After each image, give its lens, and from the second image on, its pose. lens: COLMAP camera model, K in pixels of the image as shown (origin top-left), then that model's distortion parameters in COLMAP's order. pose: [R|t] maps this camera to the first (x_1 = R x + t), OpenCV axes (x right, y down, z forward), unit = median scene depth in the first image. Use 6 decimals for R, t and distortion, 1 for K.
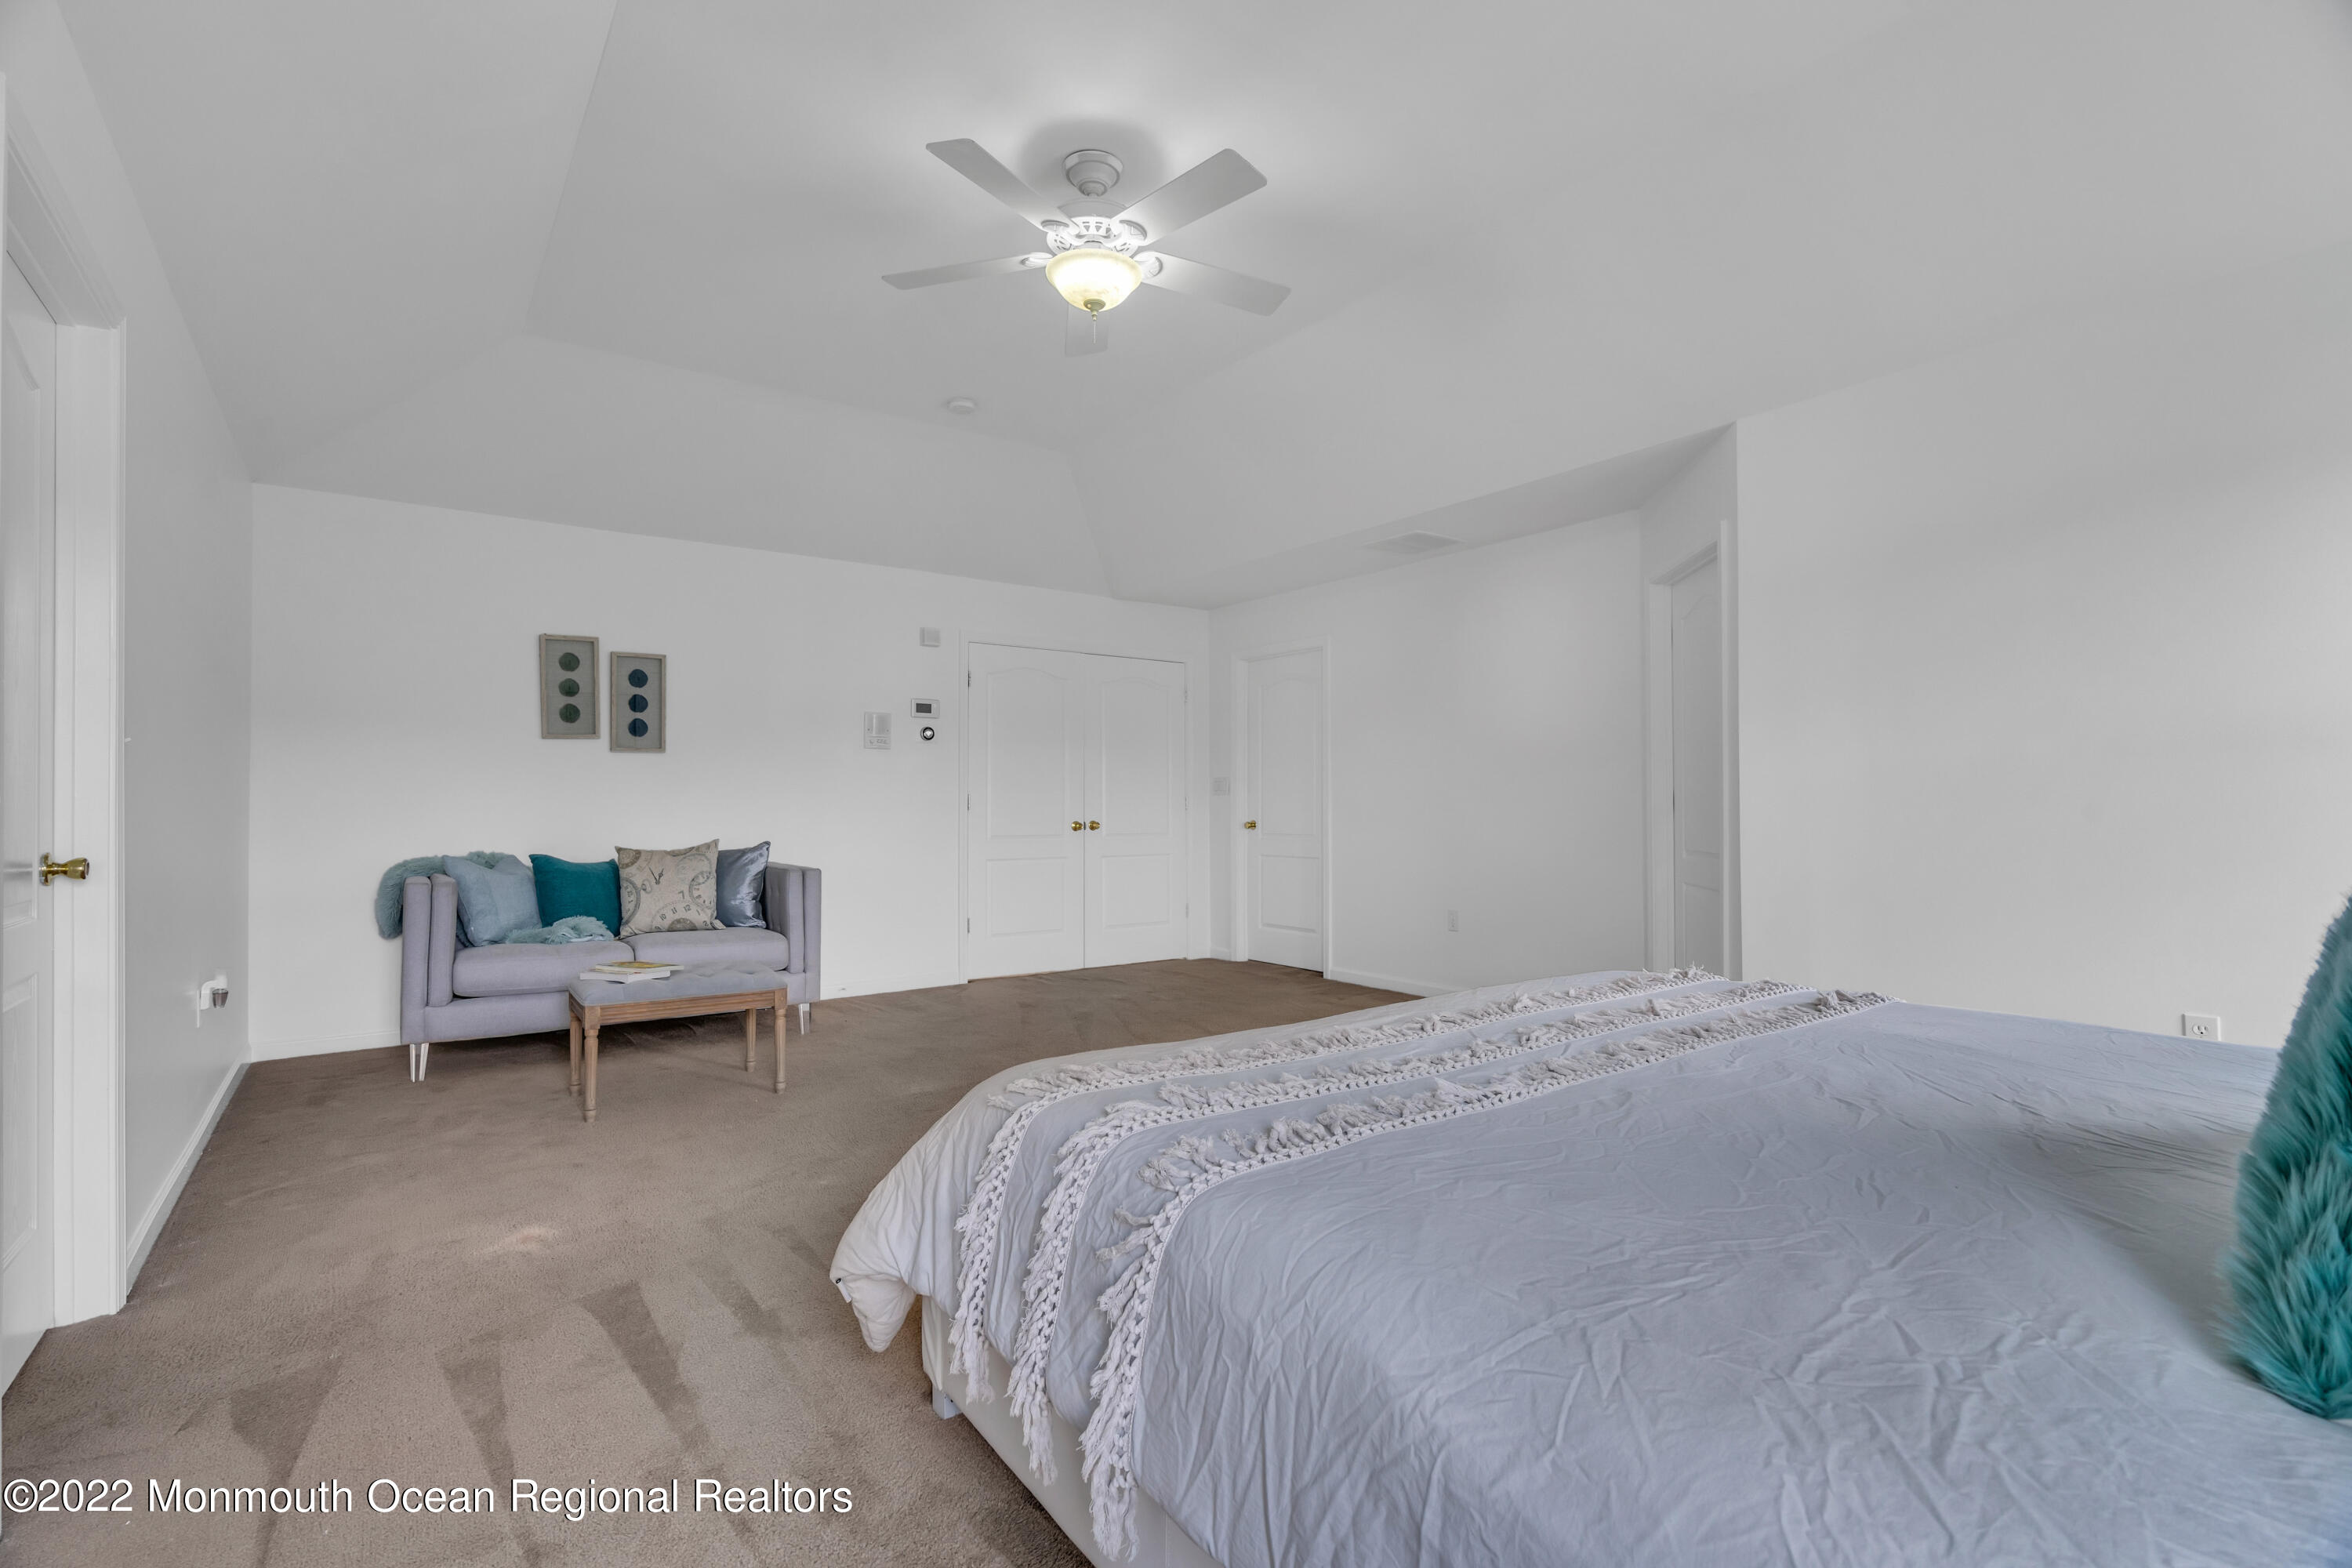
lens RADIAL K [[1070.1, 0, 1168.2], [0, 1070.1, 789.4], [0, 0, 1]] dist [-0.003986, 0.000547]
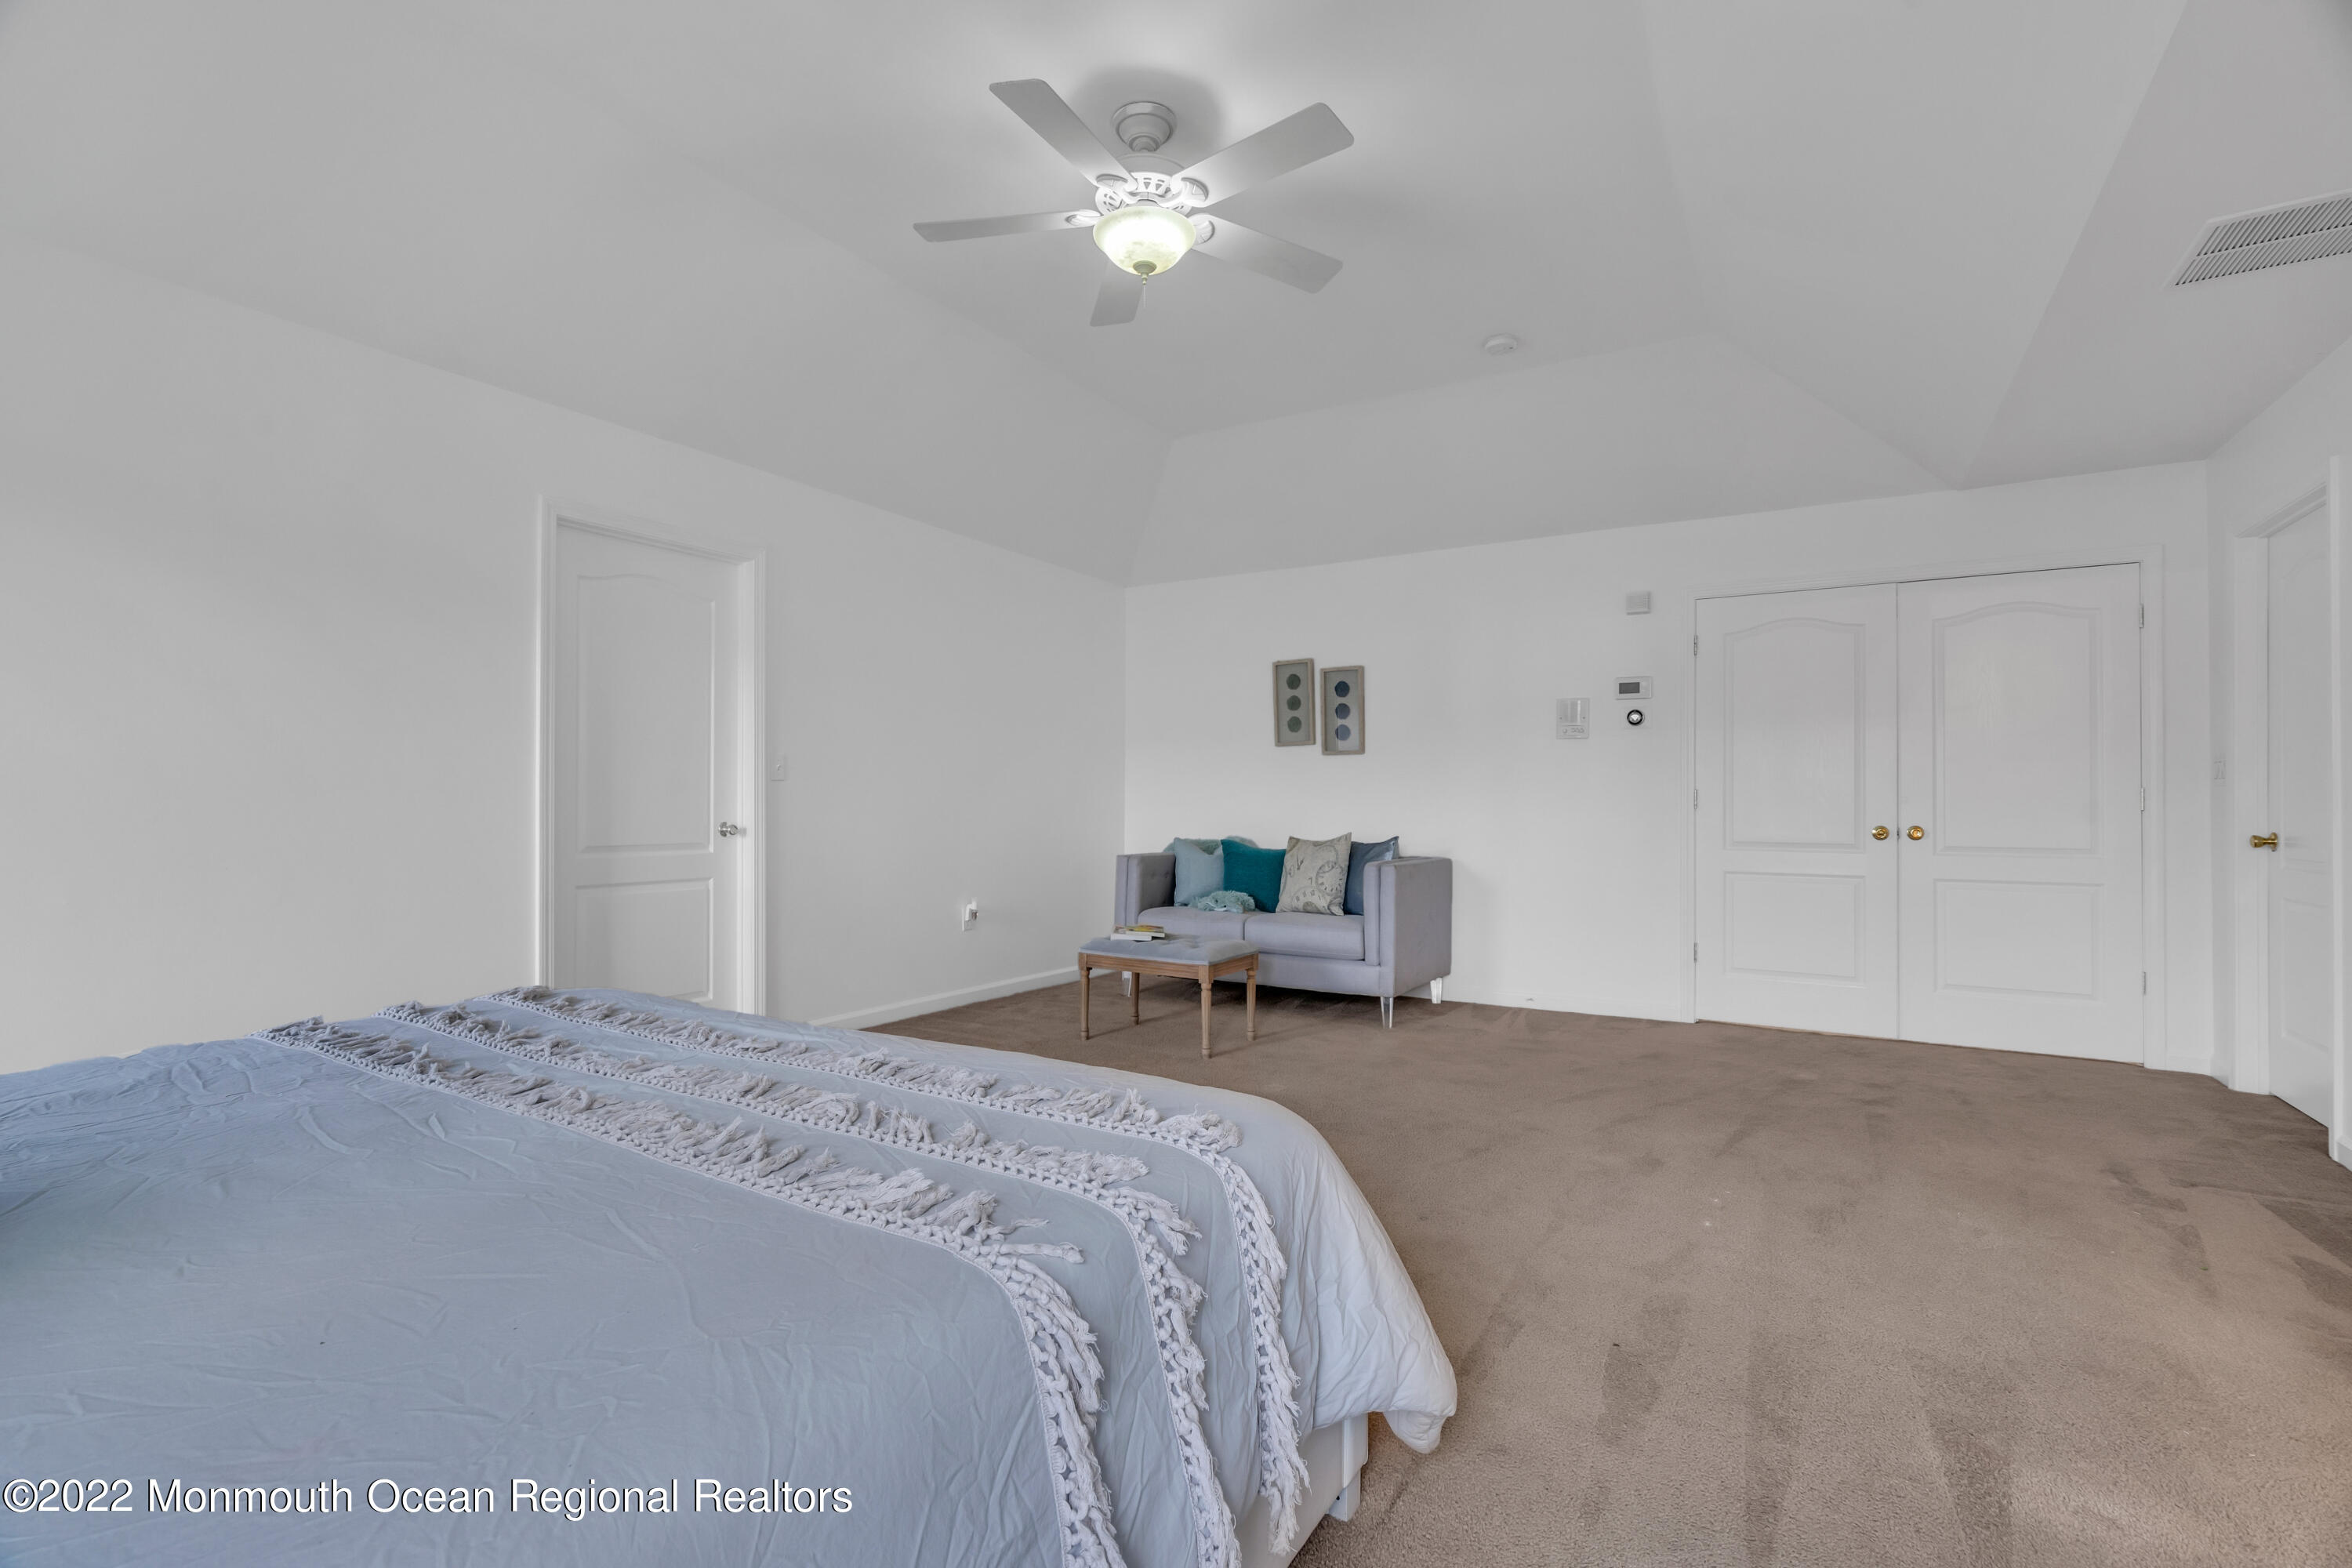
lens RADIAL K [[1070.1, 0, 1168.2], [0, 1070.1, 789.4], [0, 0, 1]] dist [-0.003986, 0.000547]
pose [[0.394358, -0.005463, -0.918940, 0.494406], [0.010327, 0.999946, -0.001513, 0.002560], [0.918899, -0.008893, 0.394393, 0.395531]]
